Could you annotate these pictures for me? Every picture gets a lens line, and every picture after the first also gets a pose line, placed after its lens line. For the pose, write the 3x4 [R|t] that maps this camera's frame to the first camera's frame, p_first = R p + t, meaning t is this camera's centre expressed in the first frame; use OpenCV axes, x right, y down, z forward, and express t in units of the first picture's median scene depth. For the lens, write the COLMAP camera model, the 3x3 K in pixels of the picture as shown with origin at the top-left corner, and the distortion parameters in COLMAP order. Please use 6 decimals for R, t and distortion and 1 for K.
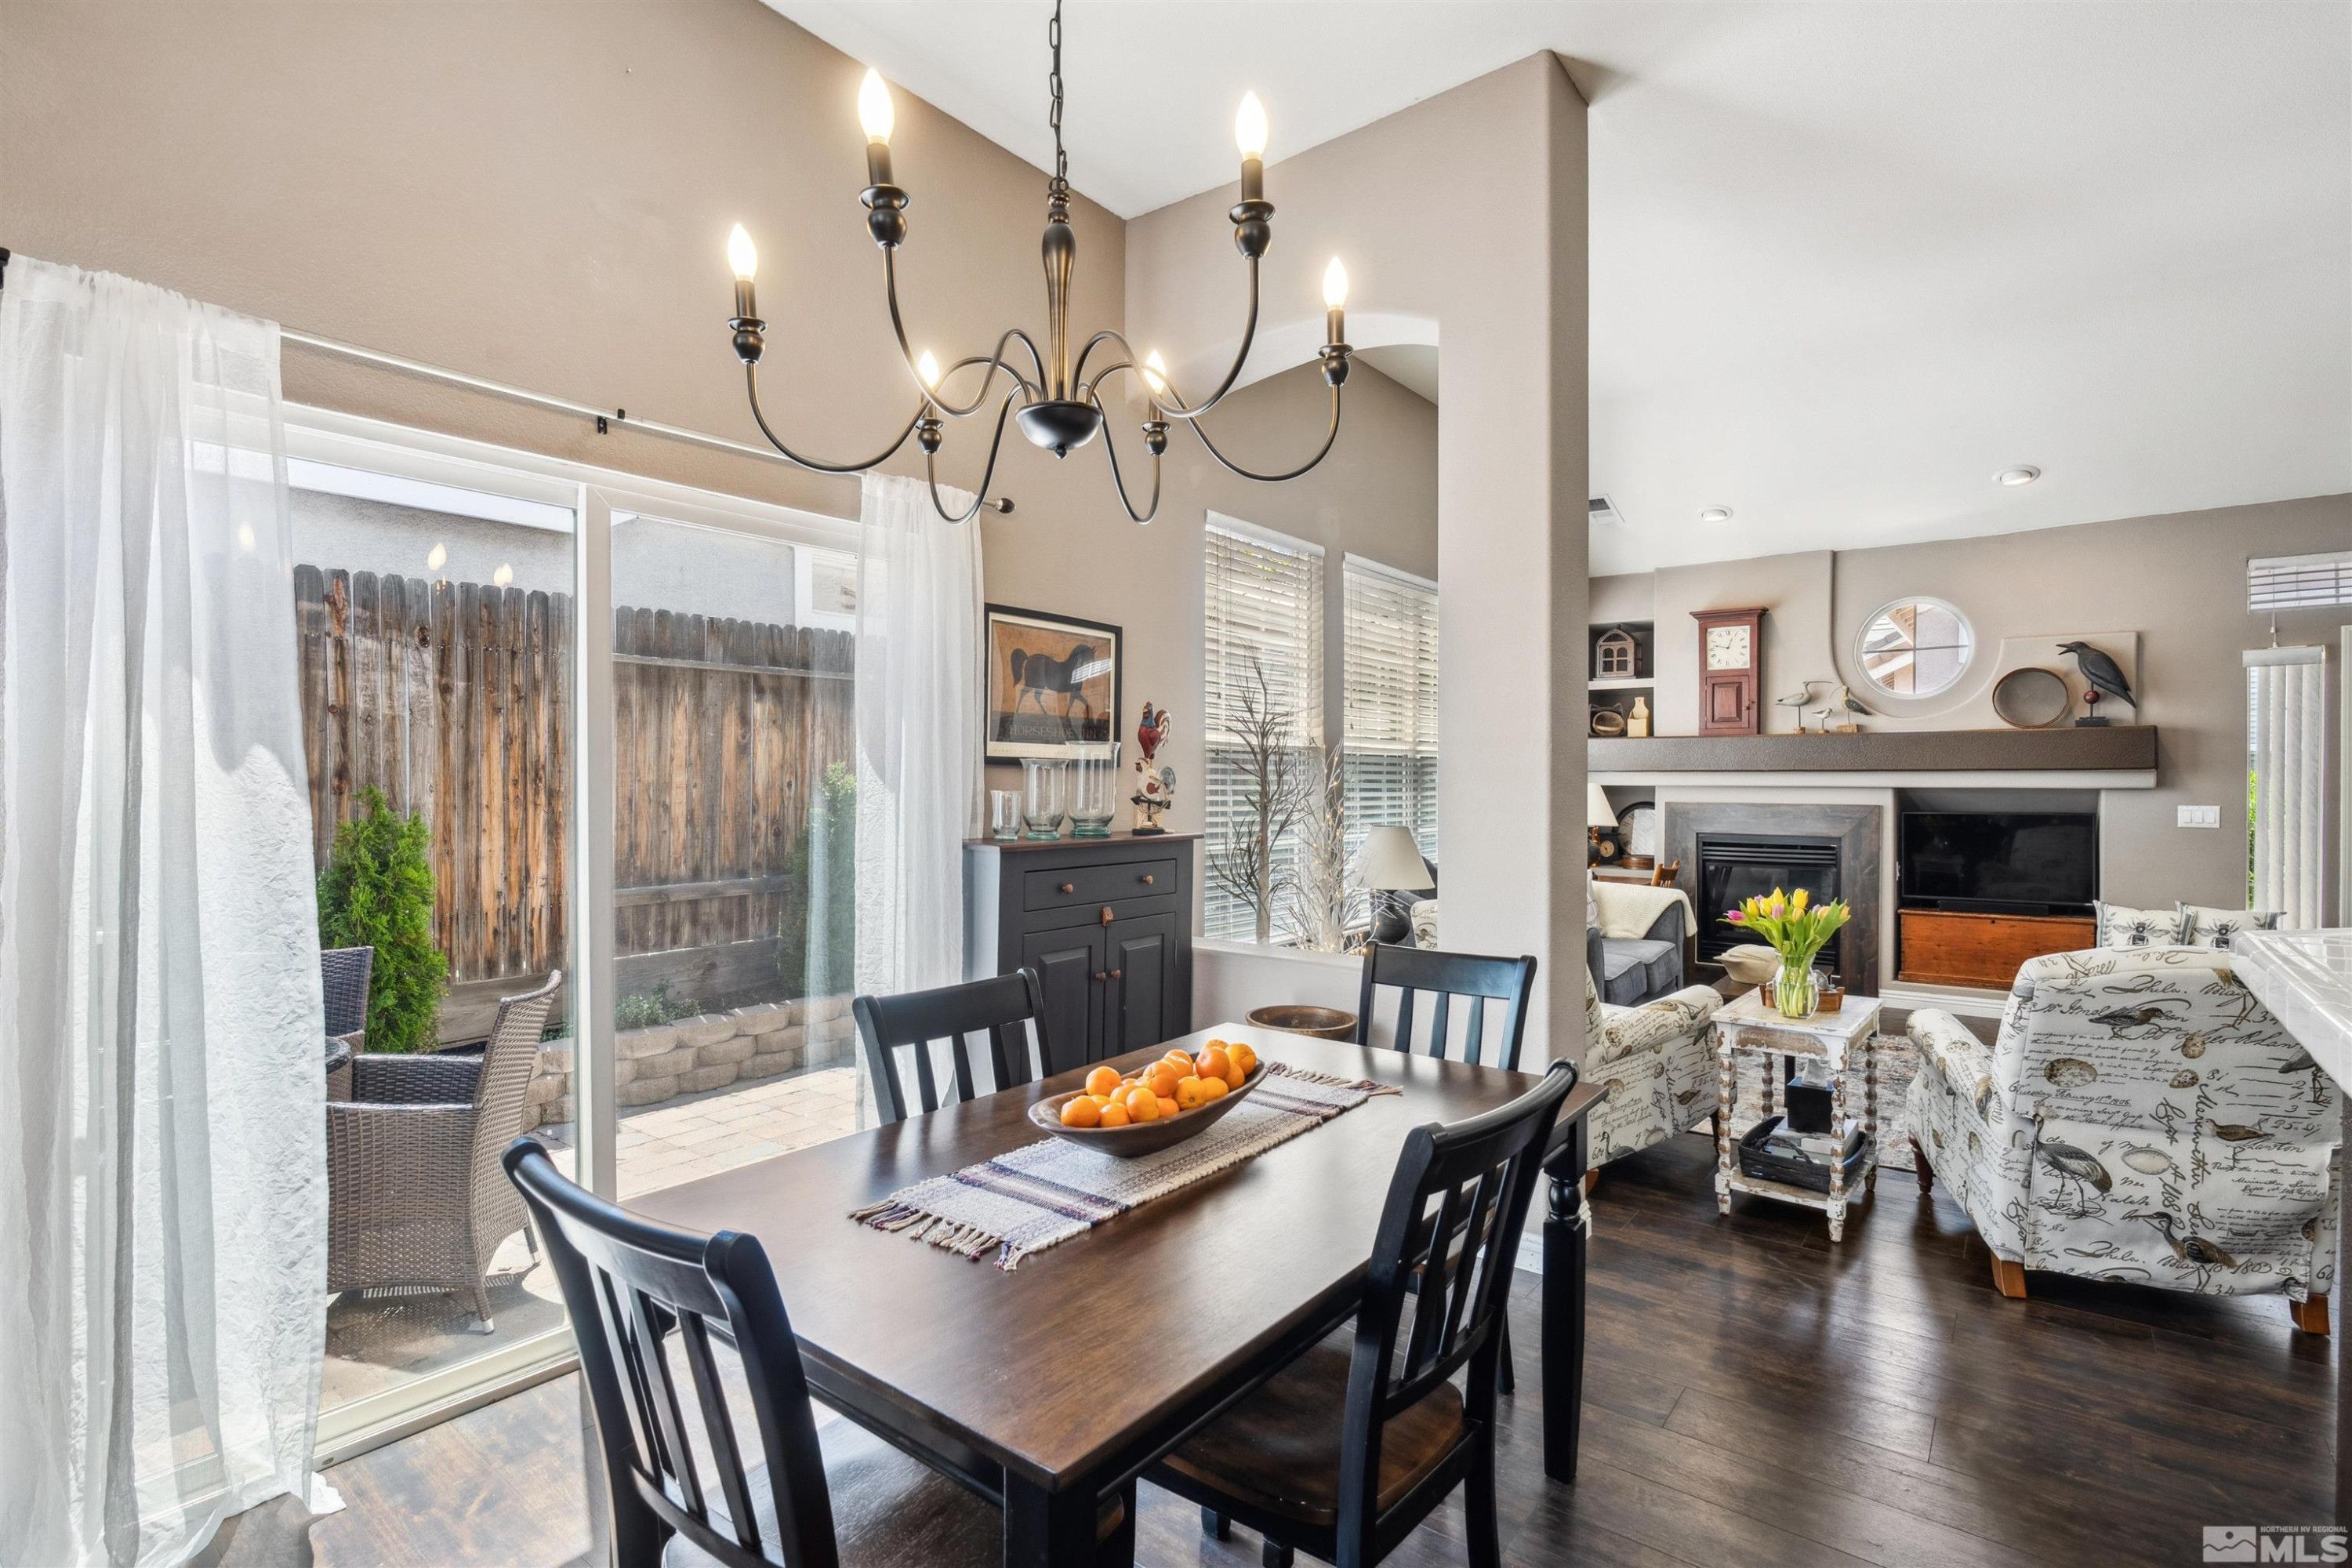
lens RADIAL K [[1101.1, 0, 1184.8], [0, 1101.1, 787.0], [0, 0, 1]] dist [-0.004006, -0.000030]
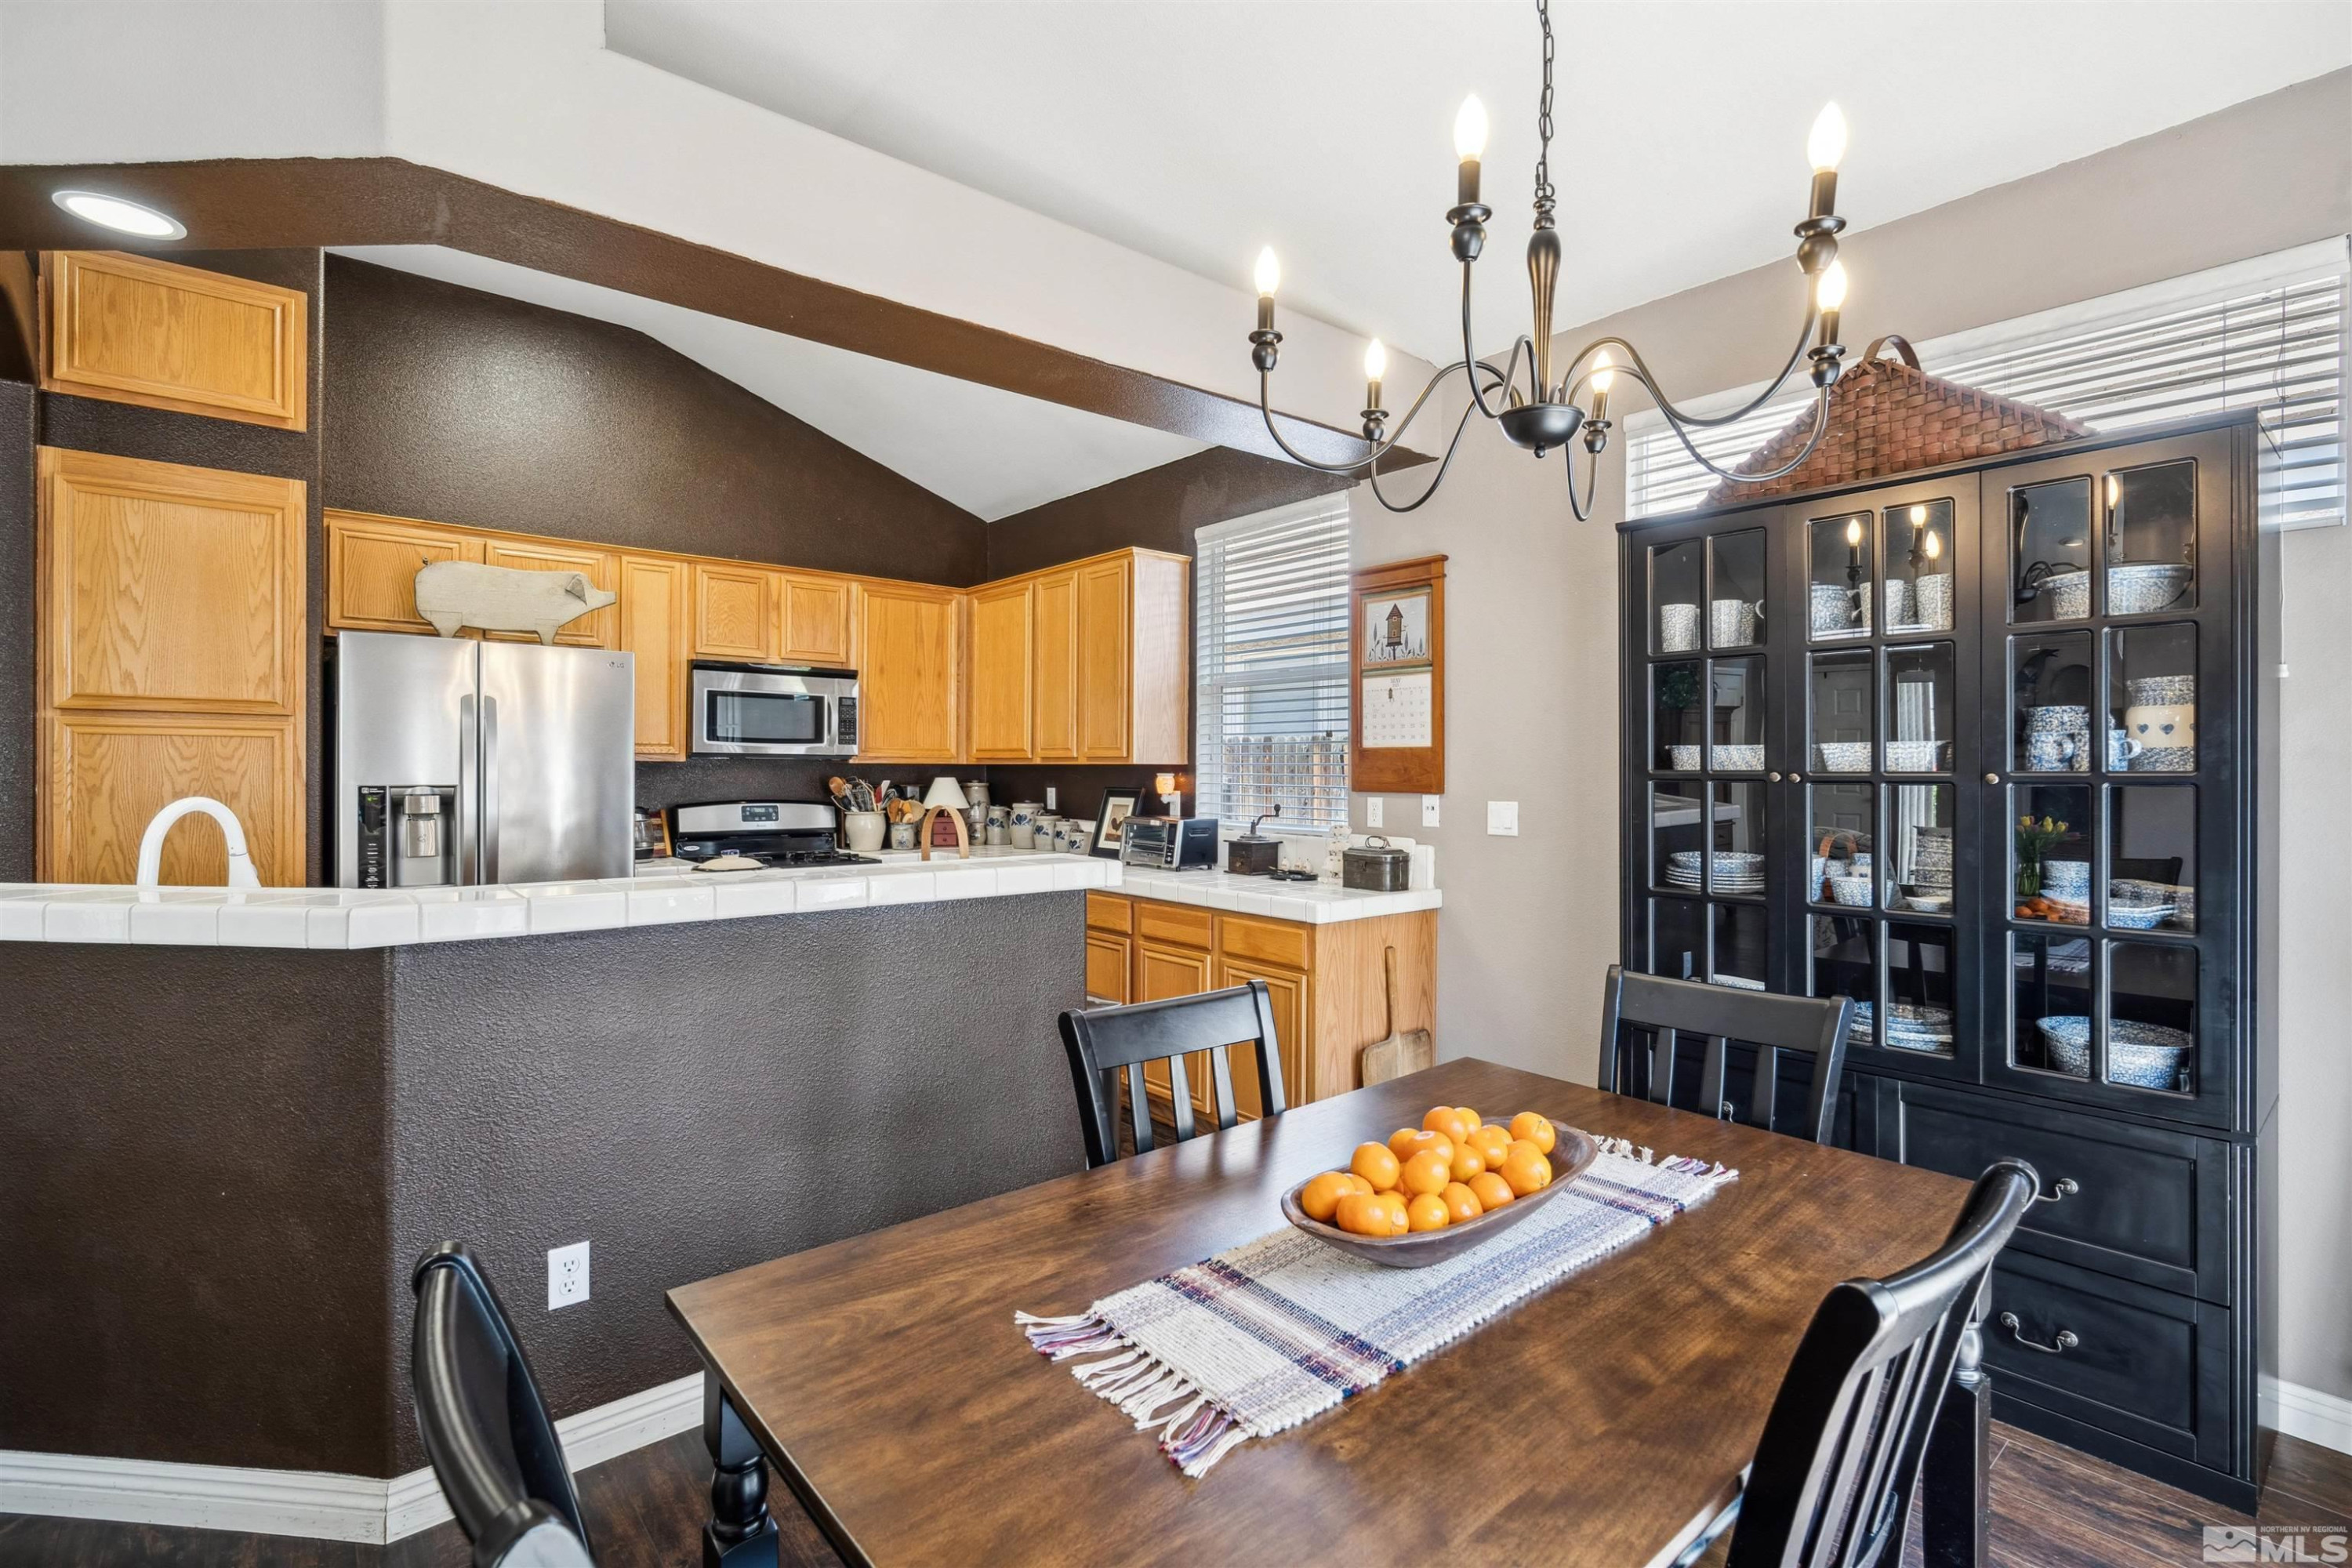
lens RADIAL K [[1076.0, 0, 1180.5], [0, 1076.0, 774.9], [0, 0, 1]] dist [-0.002886, -0.000013]
pose [[-0.979733, -0.007172, 0.200179, 0.003122], [-0.004904, 0.999918, 0.011821, -0.002112], [-0.200247, 0.010599, -0.979688, 0.519546]]
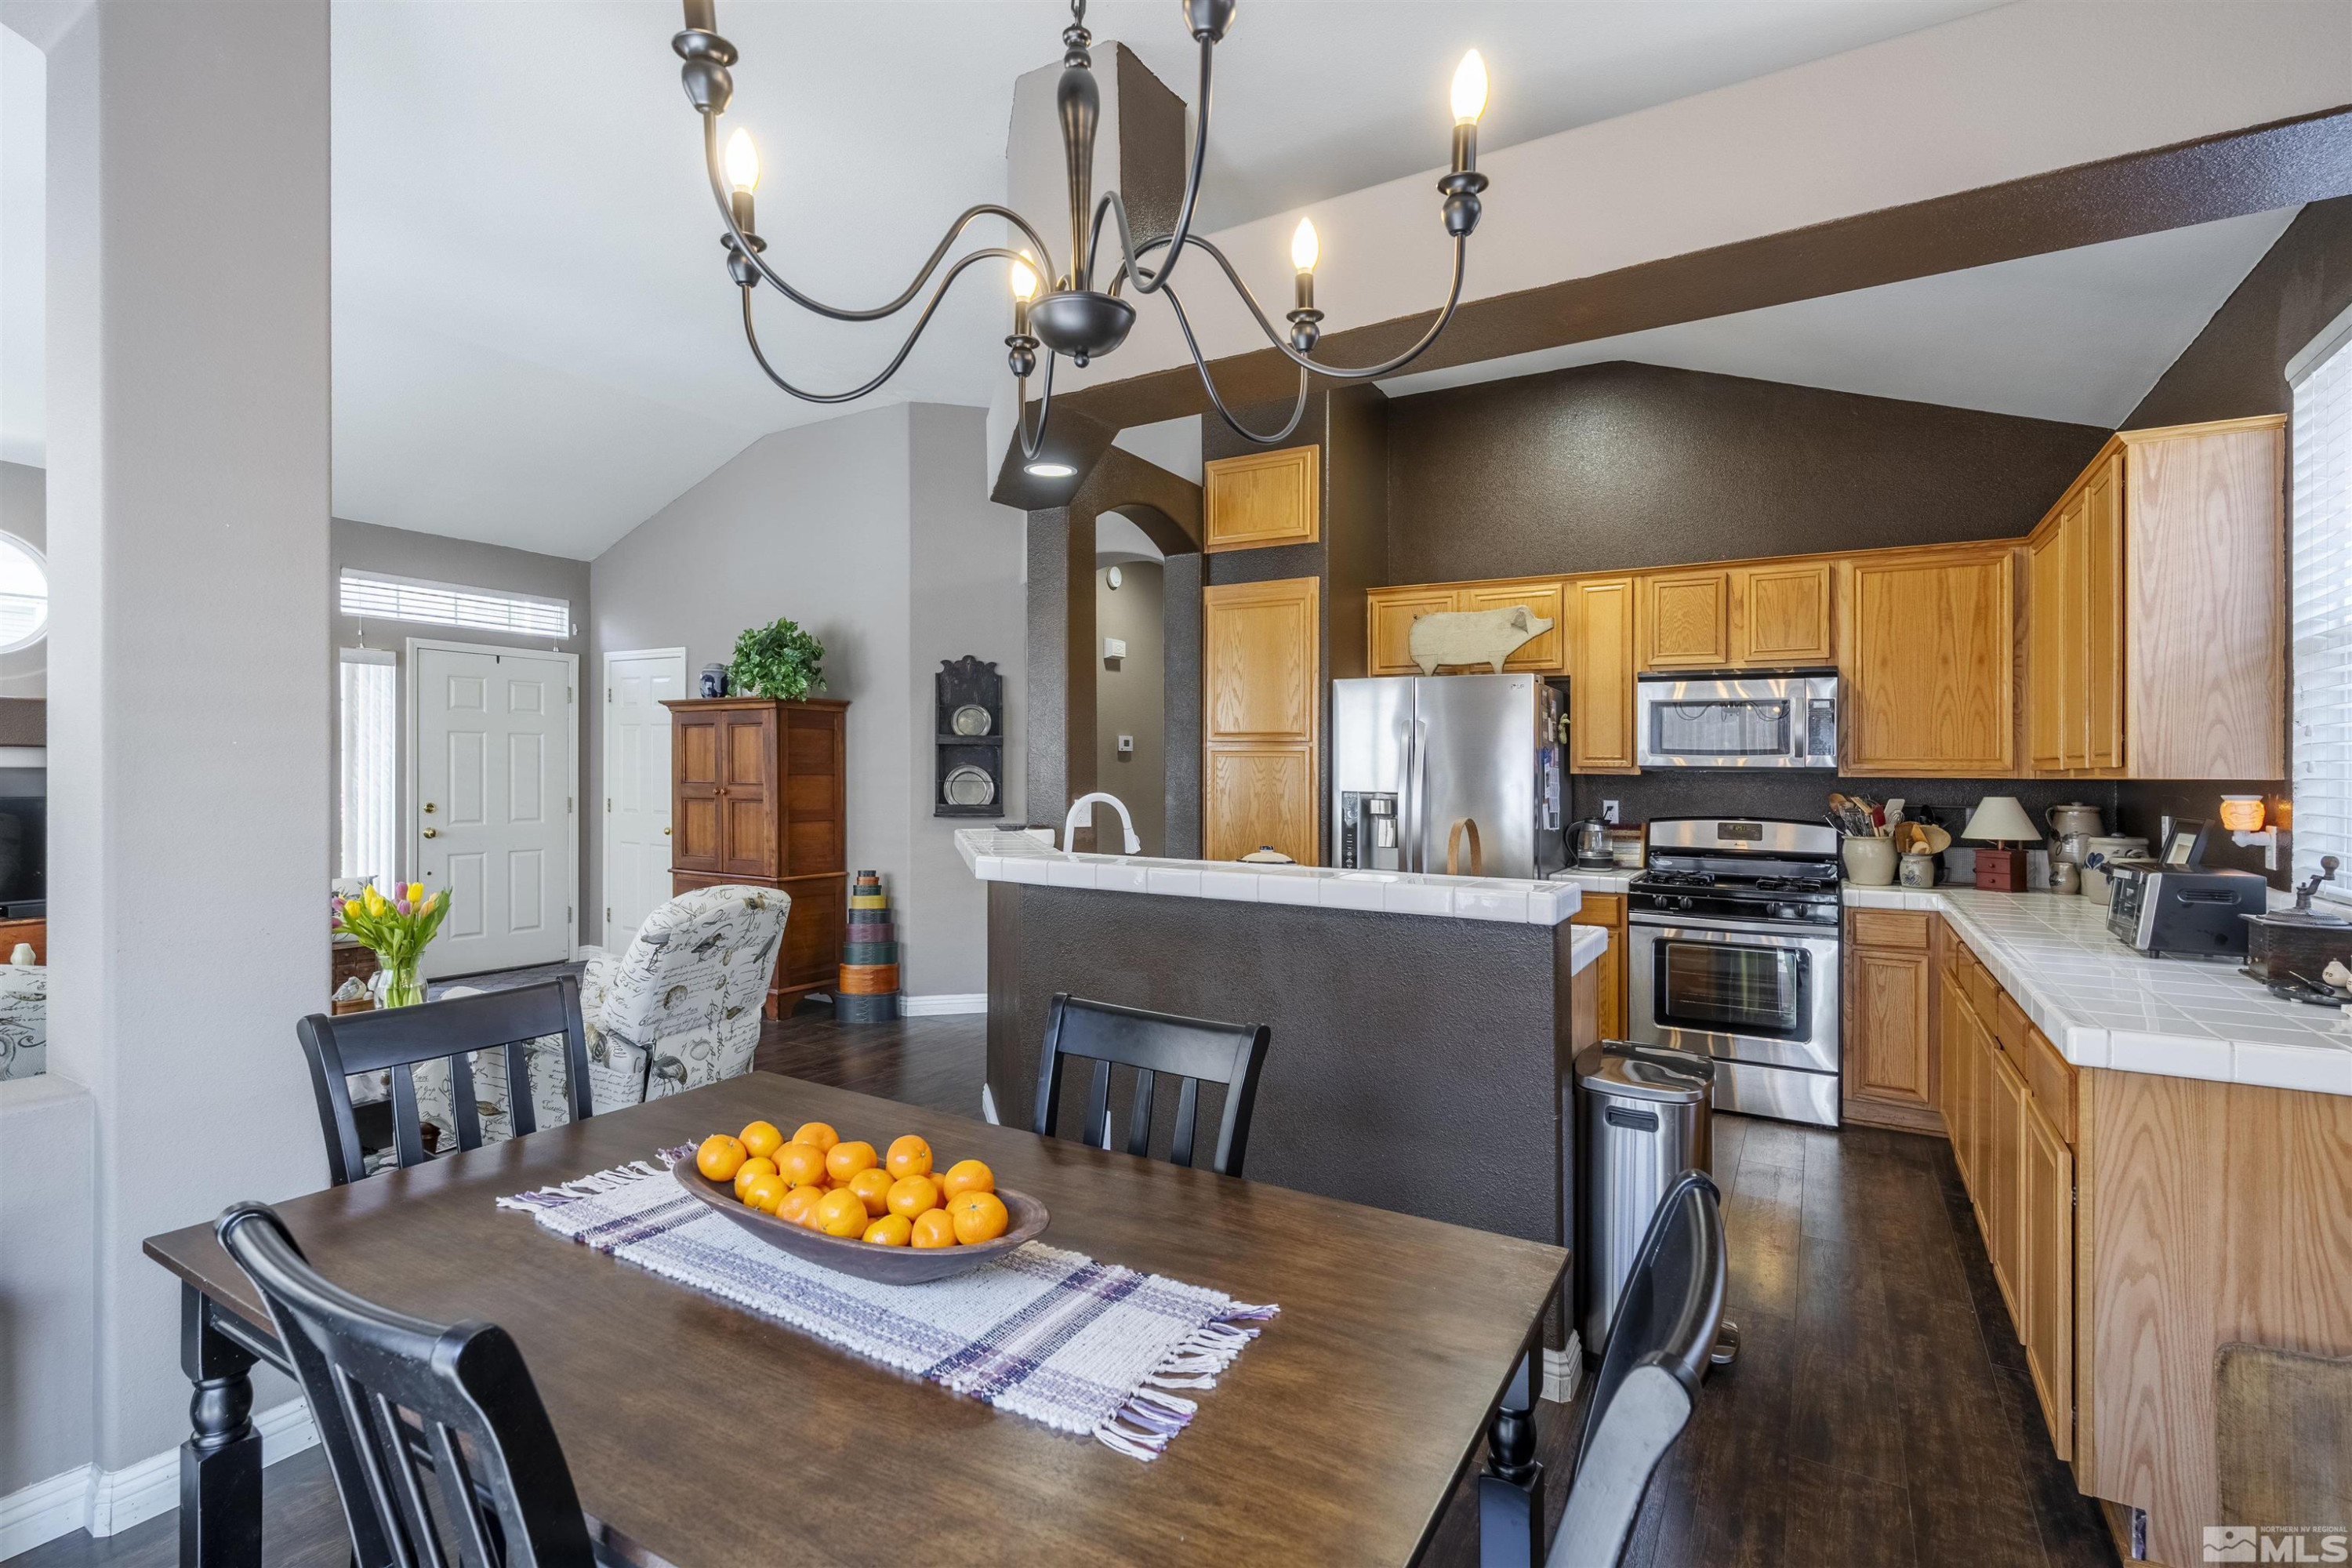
lens RADIAL K [[1087.4, 0, 1175.7], [0, 1087.4, 752.1], [0, 0, 1]] dist [-0.004658, -0.000103]
pose [[-0.129499, 0.015556, 0.991458, -0.229223], [-0.005178, 0.999853, -0.016364, -0.002424], [-0.991566, -0.007253, -0.129399, 0.261560]]
